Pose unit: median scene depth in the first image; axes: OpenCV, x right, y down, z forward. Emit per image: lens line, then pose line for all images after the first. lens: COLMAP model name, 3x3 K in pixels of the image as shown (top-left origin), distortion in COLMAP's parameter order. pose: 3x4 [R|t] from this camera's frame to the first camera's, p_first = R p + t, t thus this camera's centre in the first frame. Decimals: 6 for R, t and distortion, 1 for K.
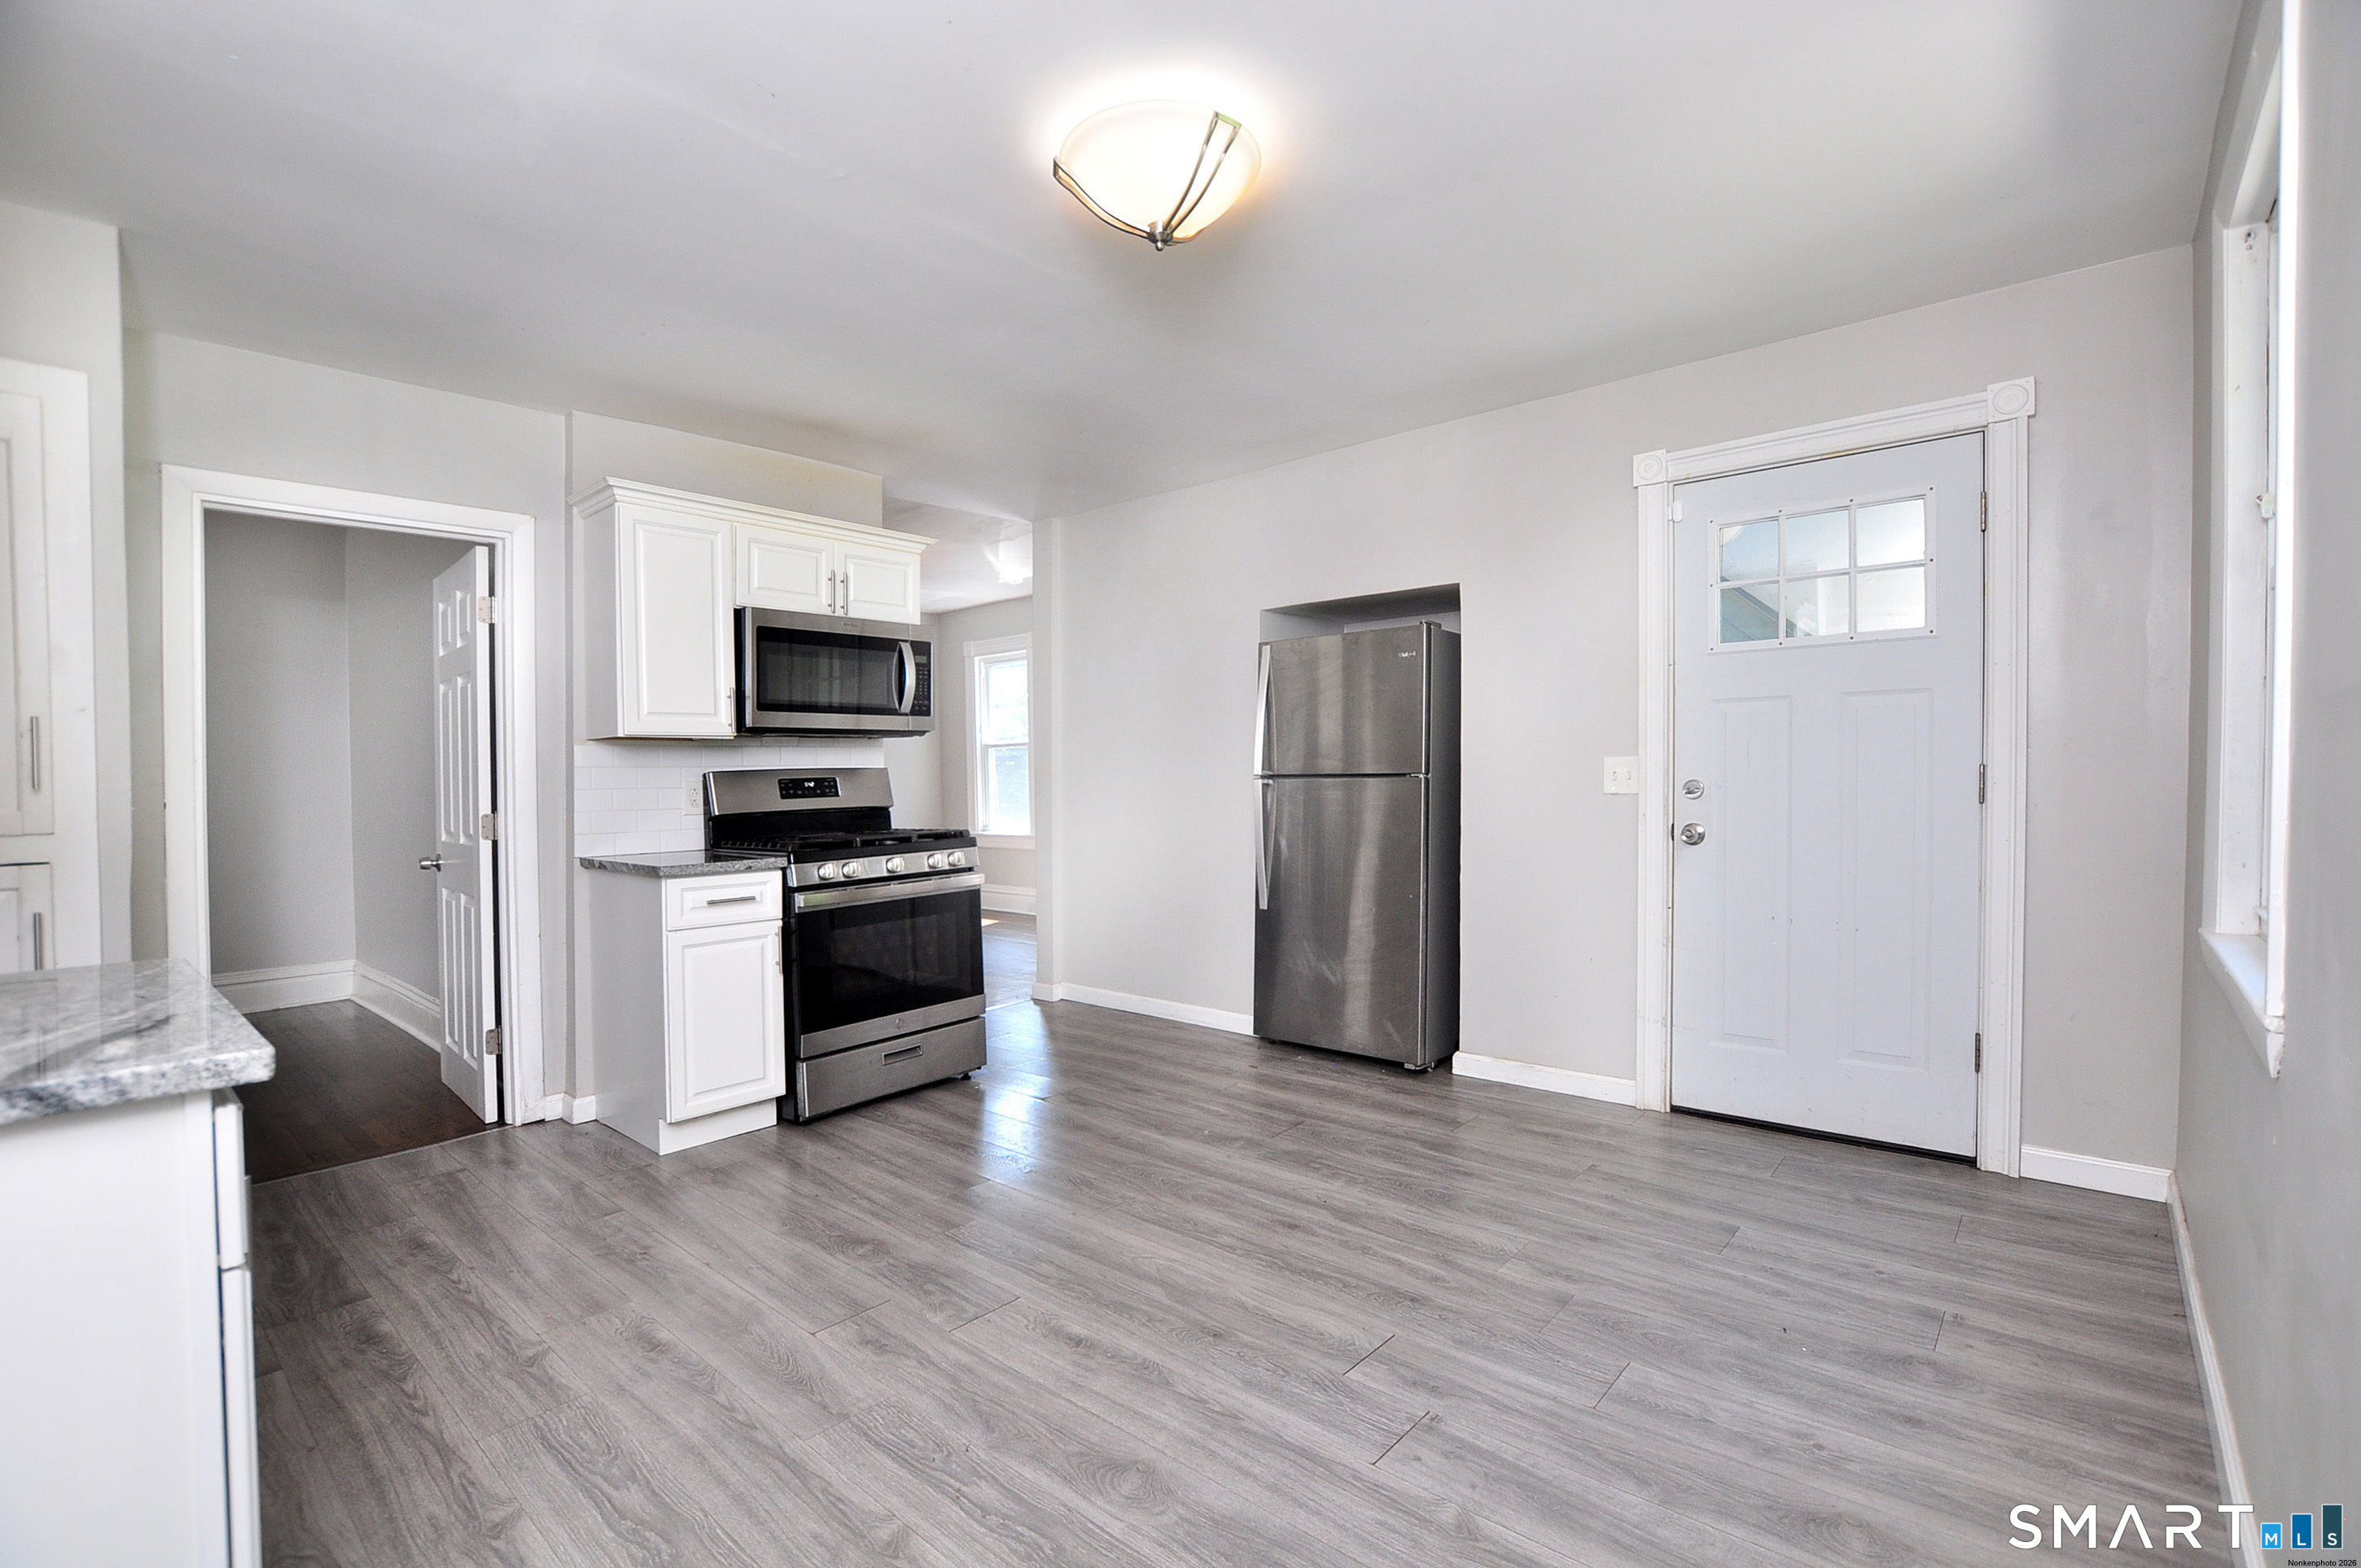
lens RADIAL K [[1035.5, 0, 1174.4], [0, 1035.5, 777.5], [0, 0, 1]] dist [-0.025898, 0.000848]
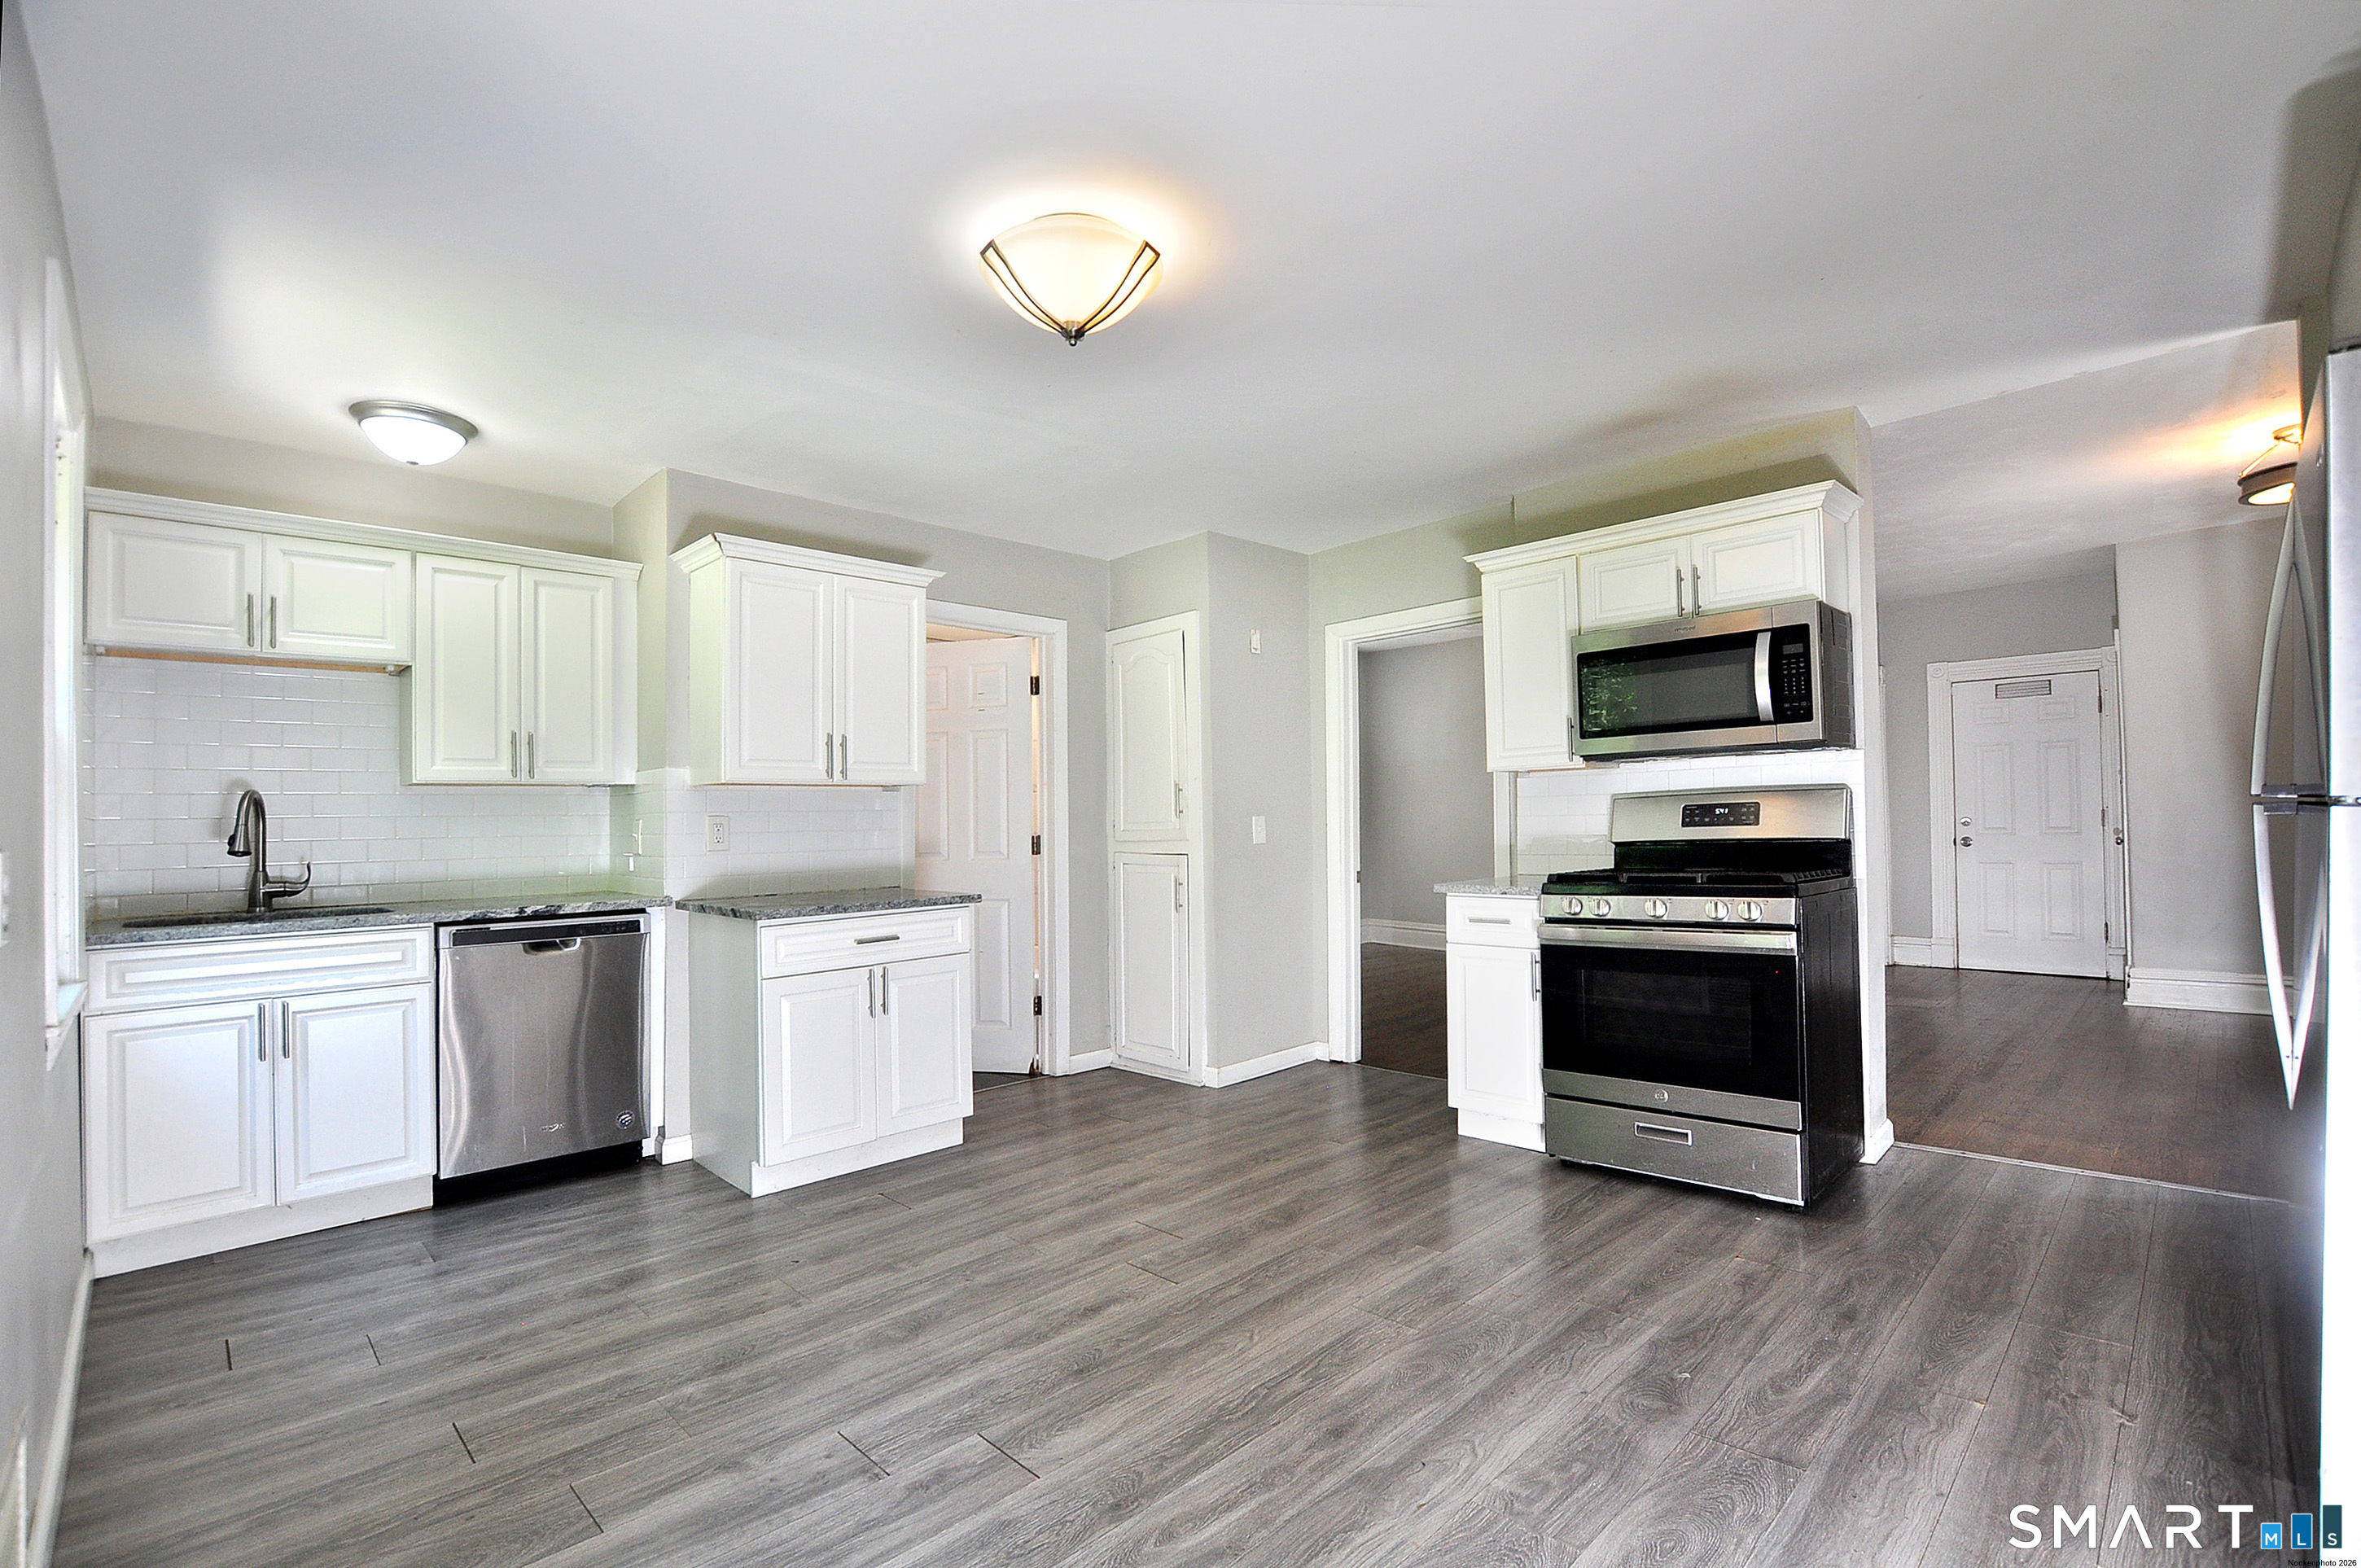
lens RADIAL K [[1035.5, 0, 1175.5], [0, 1035.5, 793.1], [0, 0, 1]] dist [-0.025898, 0.000848]
pose [[-0.042492, -0.011552, -0.999030, 0.869604], [0.017565, 0.999770, -0.012307, -0.008906], [0.998942, -0.018071, -0.042279, 0.948418]]
